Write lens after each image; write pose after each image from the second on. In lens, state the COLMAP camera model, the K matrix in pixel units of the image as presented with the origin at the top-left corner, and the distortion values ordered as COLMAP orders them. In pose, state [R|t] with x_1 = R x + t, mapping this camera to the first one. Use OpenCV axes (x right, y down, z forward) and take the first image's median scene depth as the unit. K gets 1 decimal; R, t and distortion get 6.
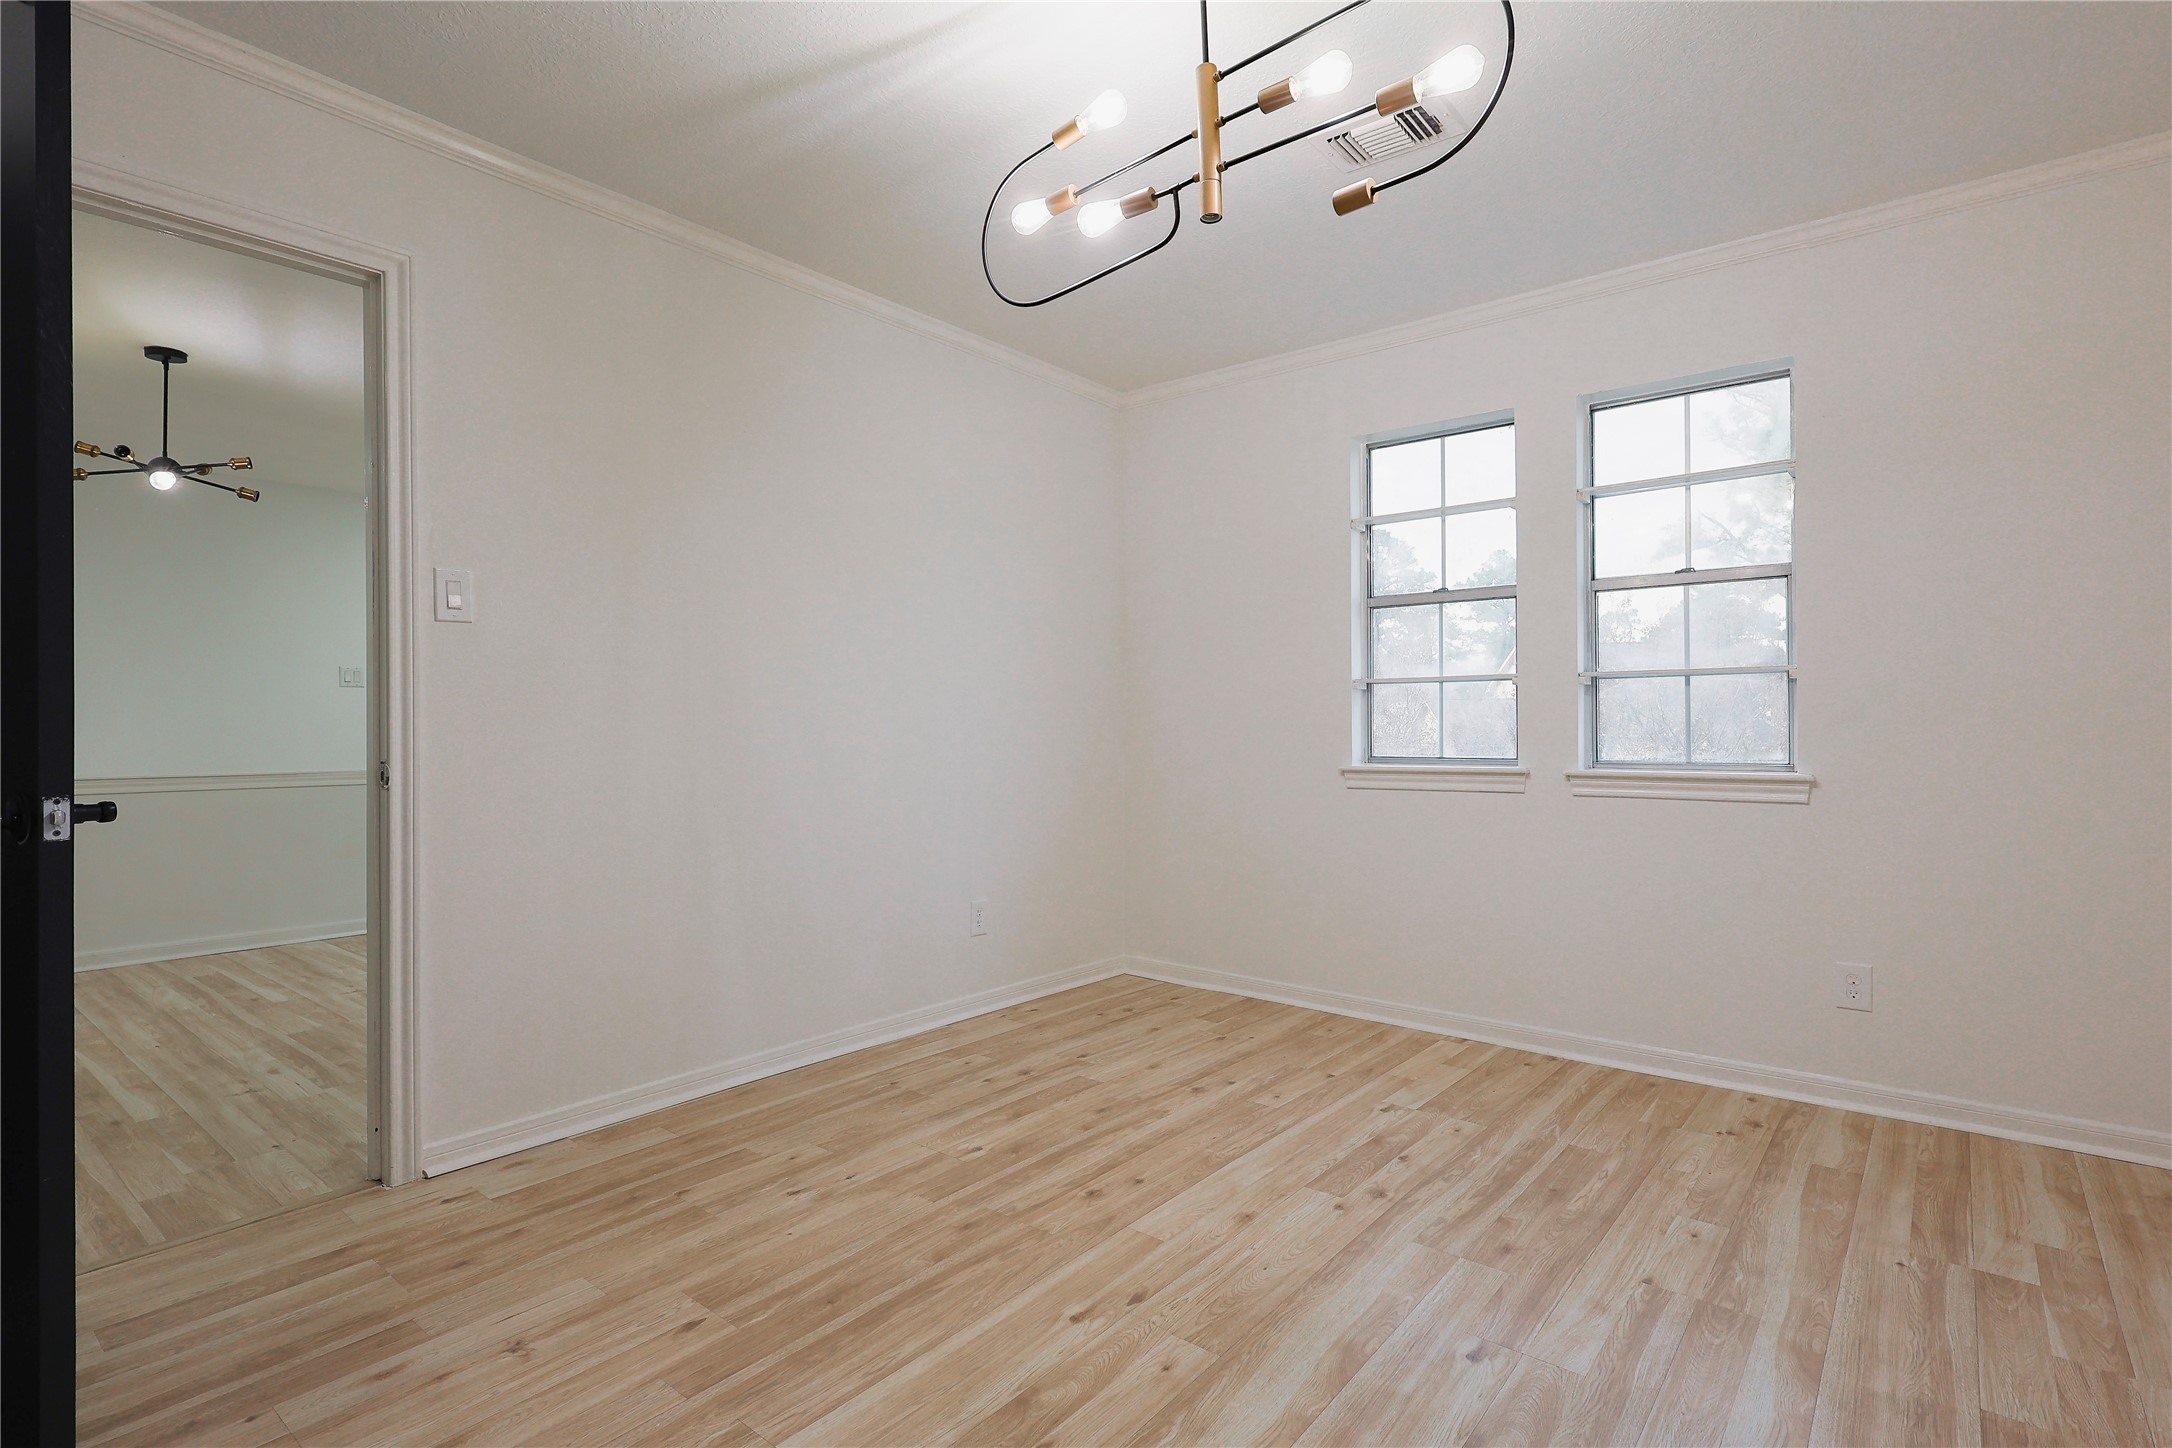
lens RADIAL K [[1060.9, 0, 1088.2], [0, 1060.9, 721.6], [0, 0, 1]] dist [-0.002074, 0.002092]
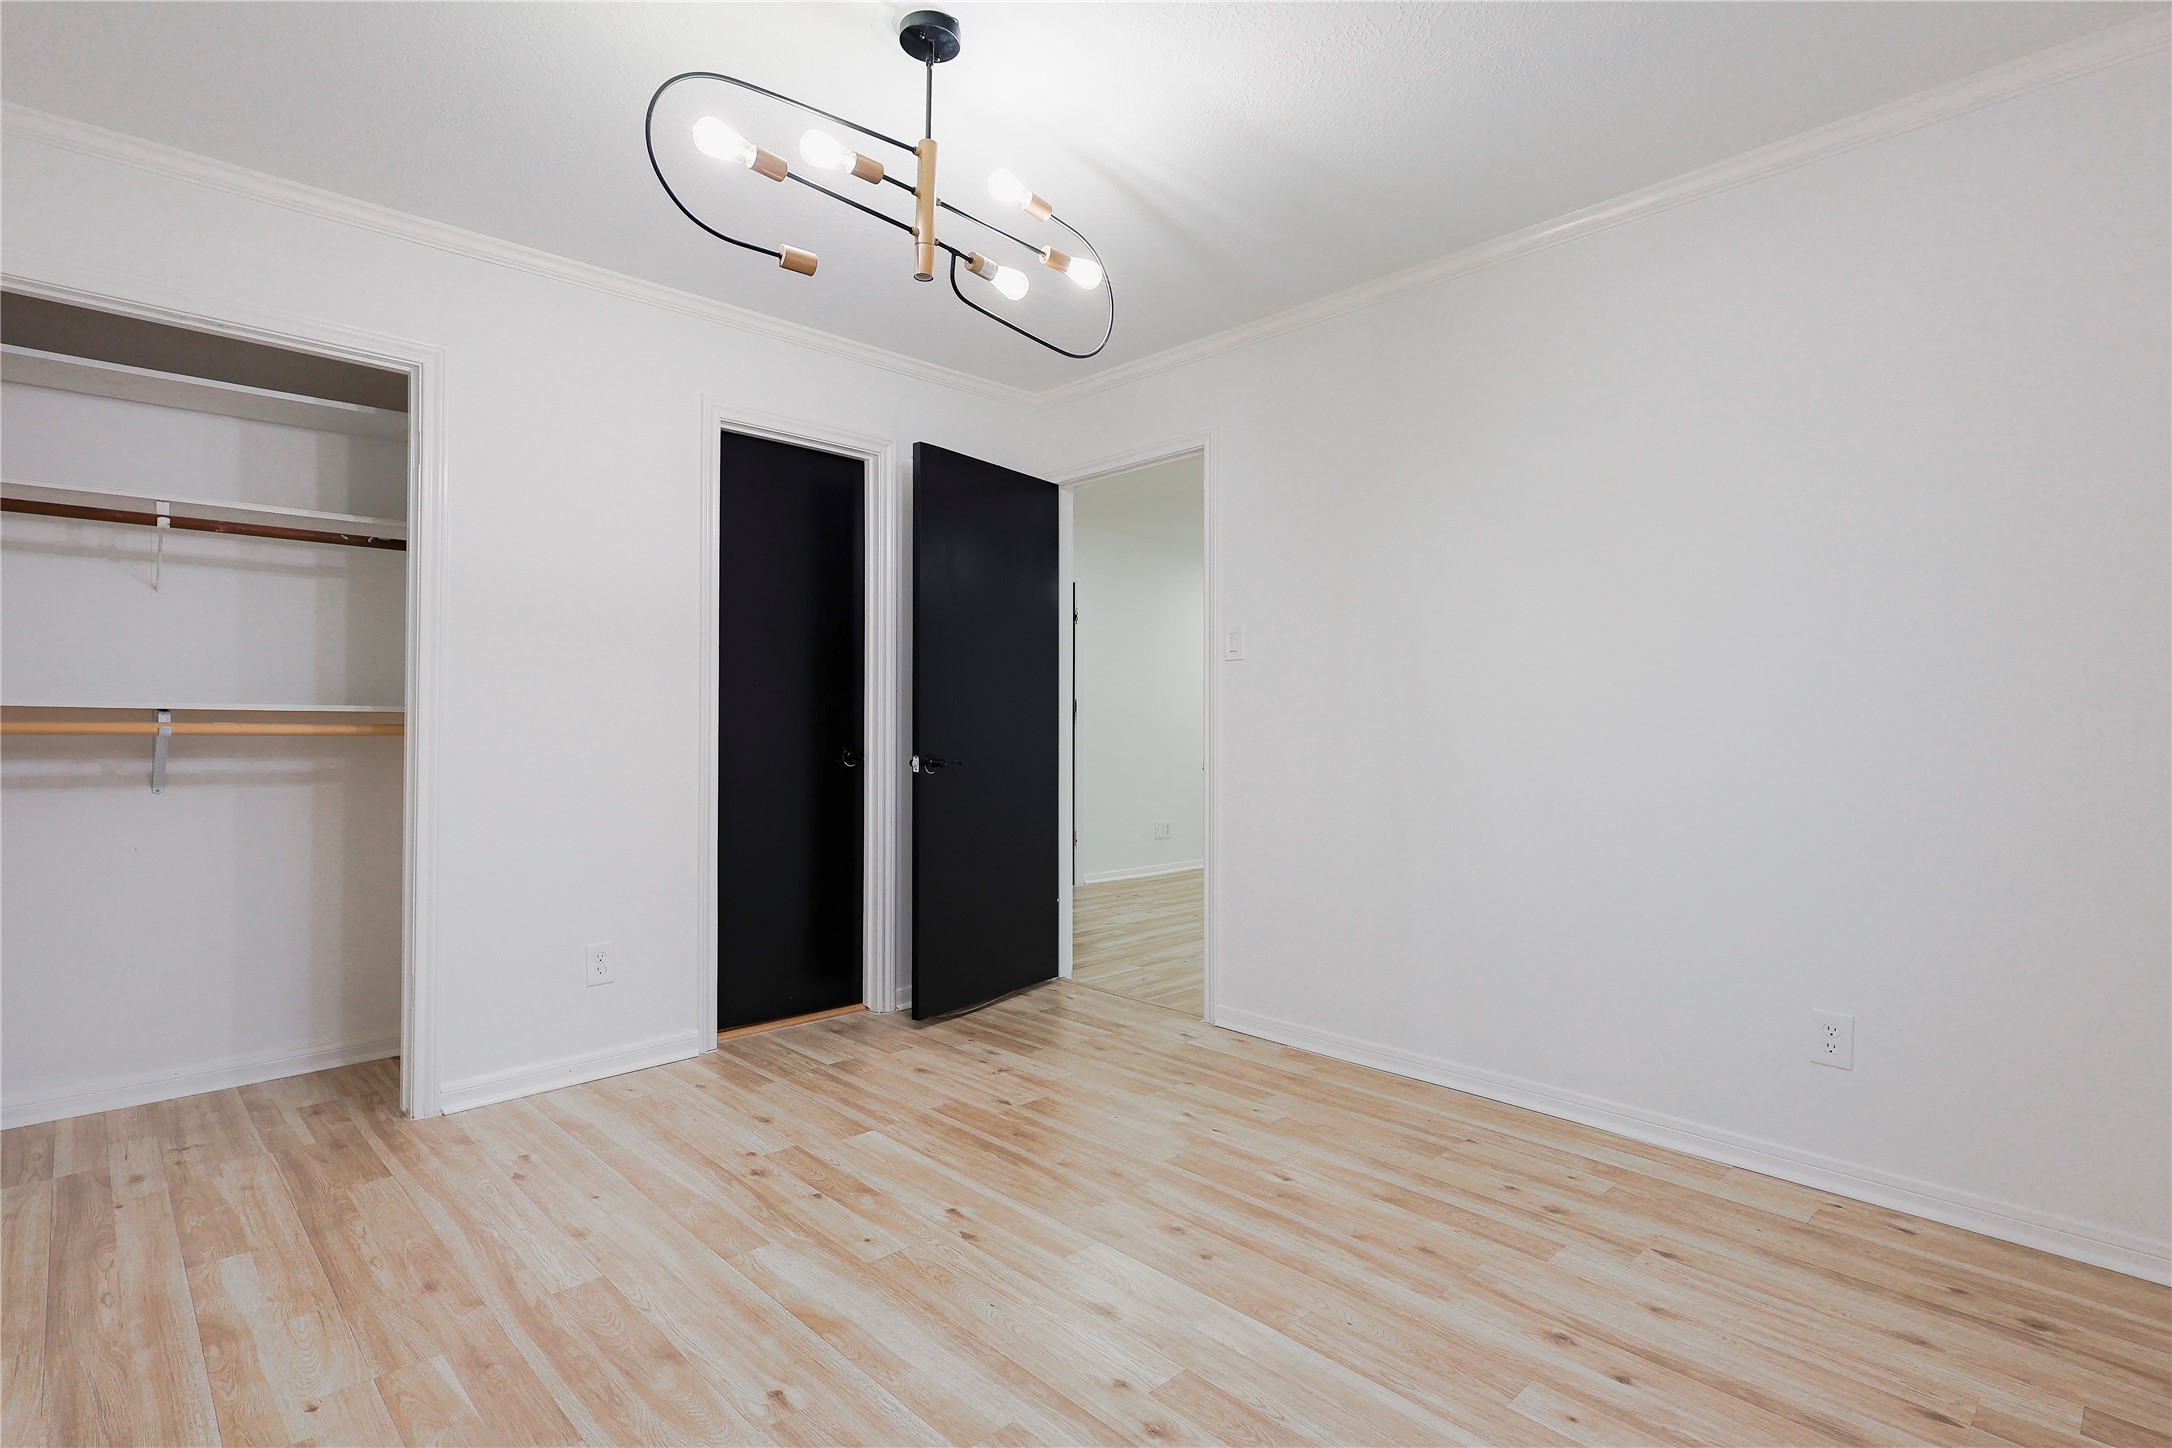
lens RADIAL K [[1060.9, 0, 1088.2], [0, 1060.9, 721.6], [0, 0, 1]] dist [-0.002074, 0.002092]
pose [[-0.125537, -0.004371, -0.992079, 0.842843], [-0.001182, 0.999990, -0.004257, -0.002138], [0.992088, 0.000638, -0.125541, 0.922603]]
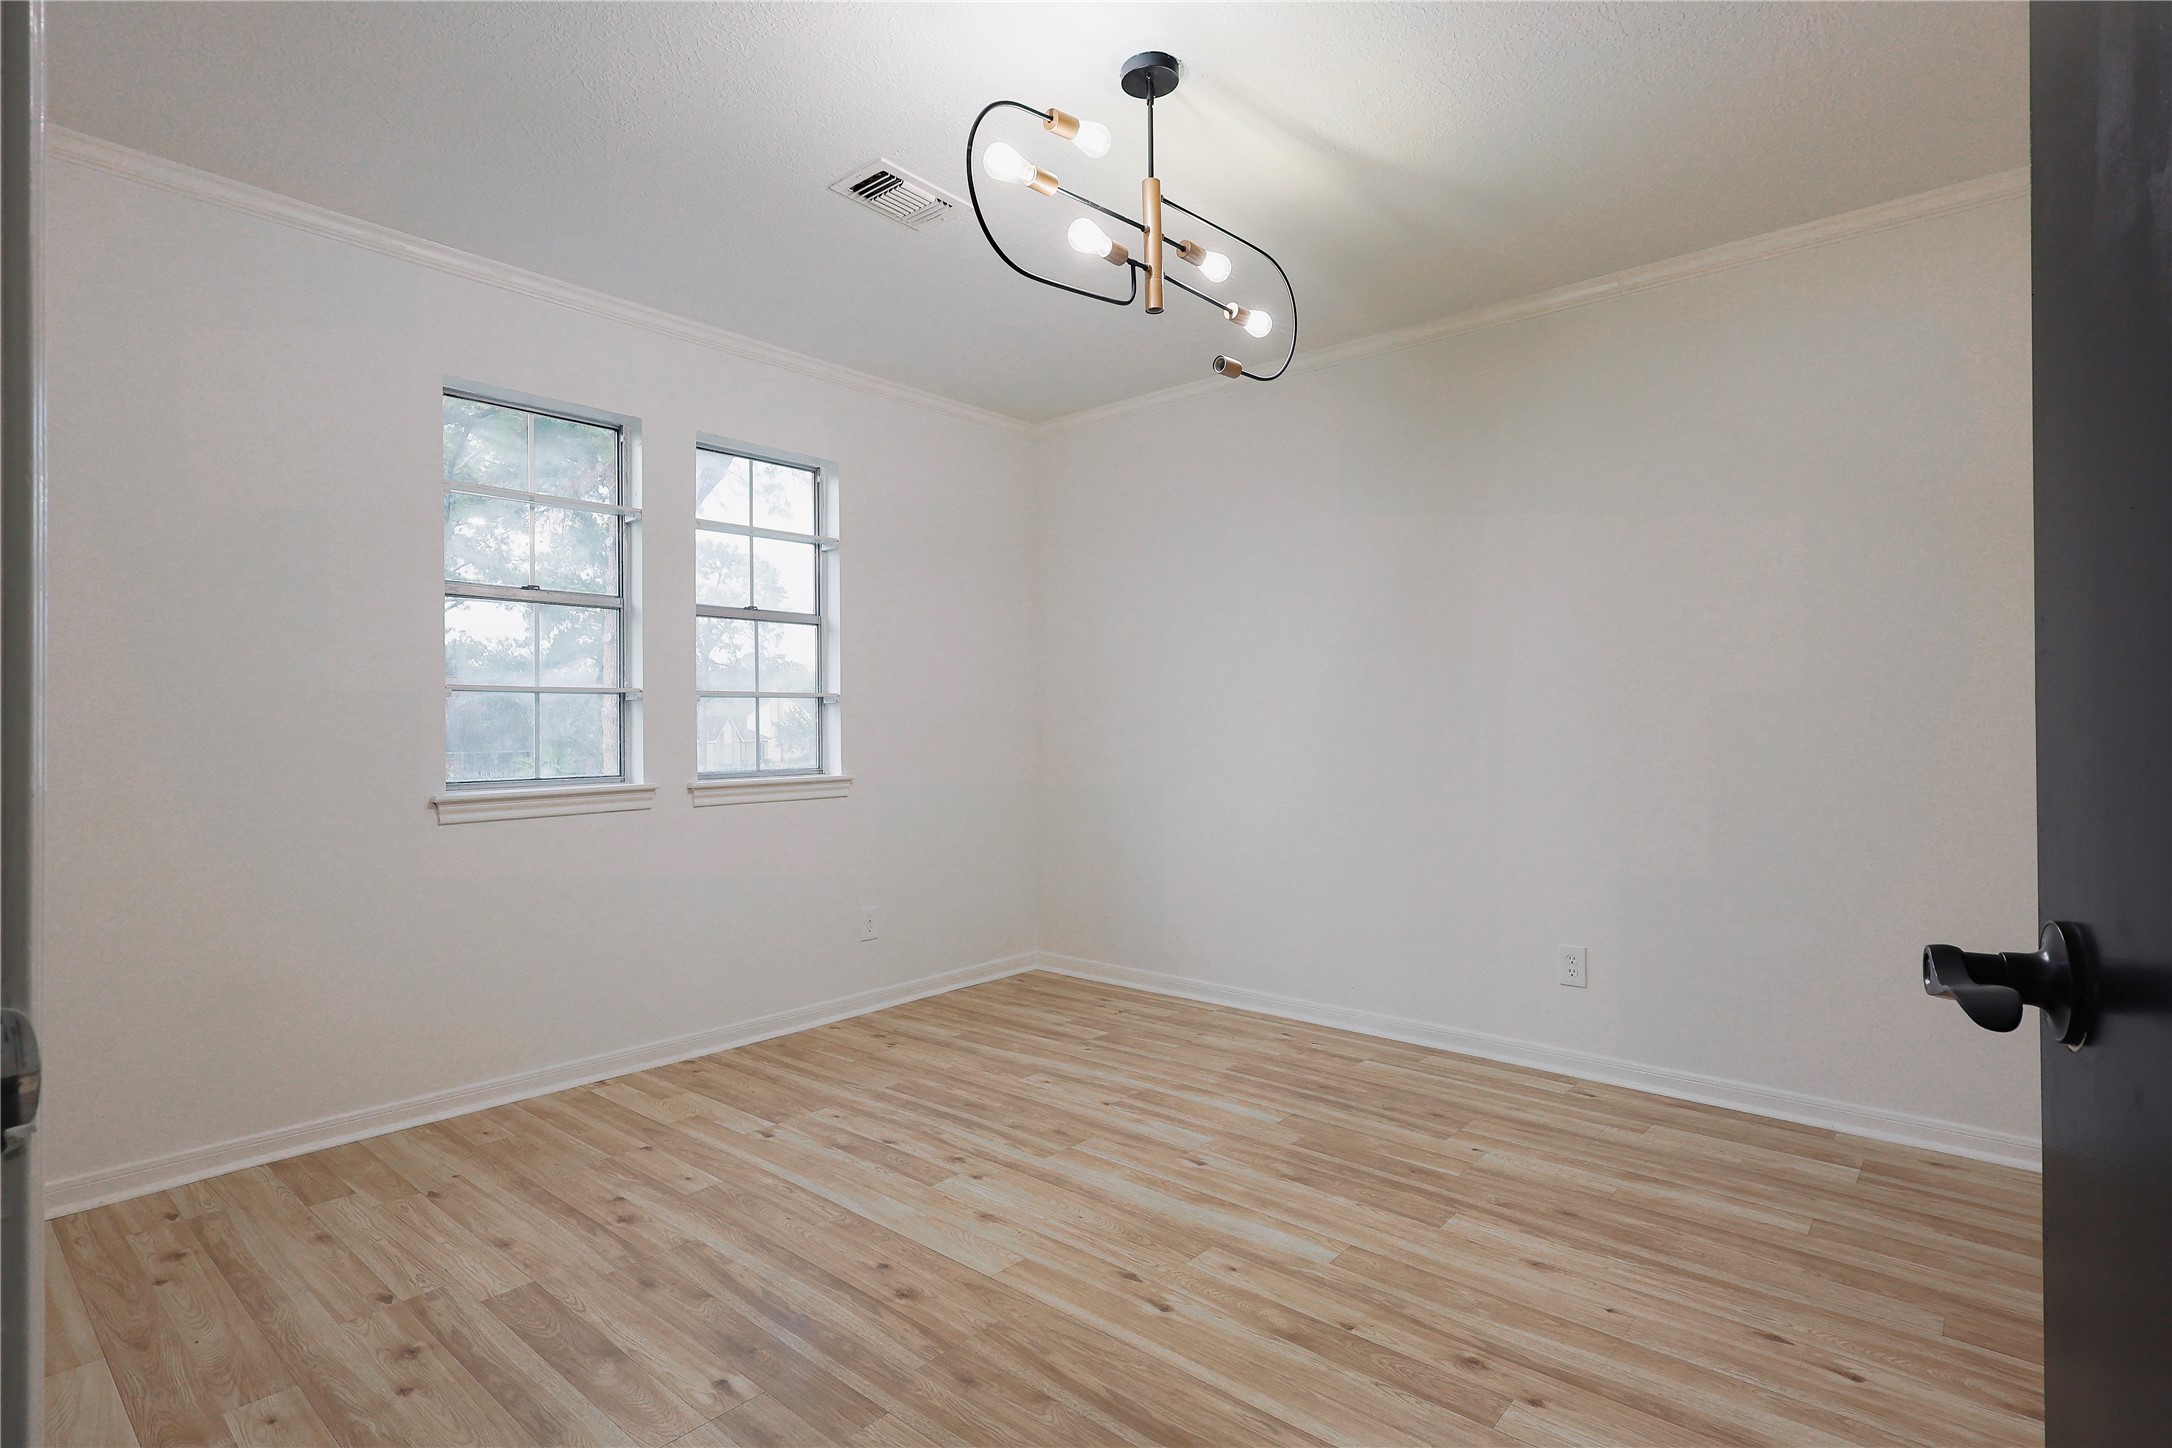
lens RADIAL K [[1060.9, 0, 1088.2], [0, 1060.9, 721.6], [0, 0, 1]] dist [-0.002074, 0.002092]
pose [[0.030371, 0.009733, 0.999491, -0.747901], [0.004425, 0.999941, -0.009872, -0.003822], [-0.999529, 0.004722, 0.030326, 0.731952]]
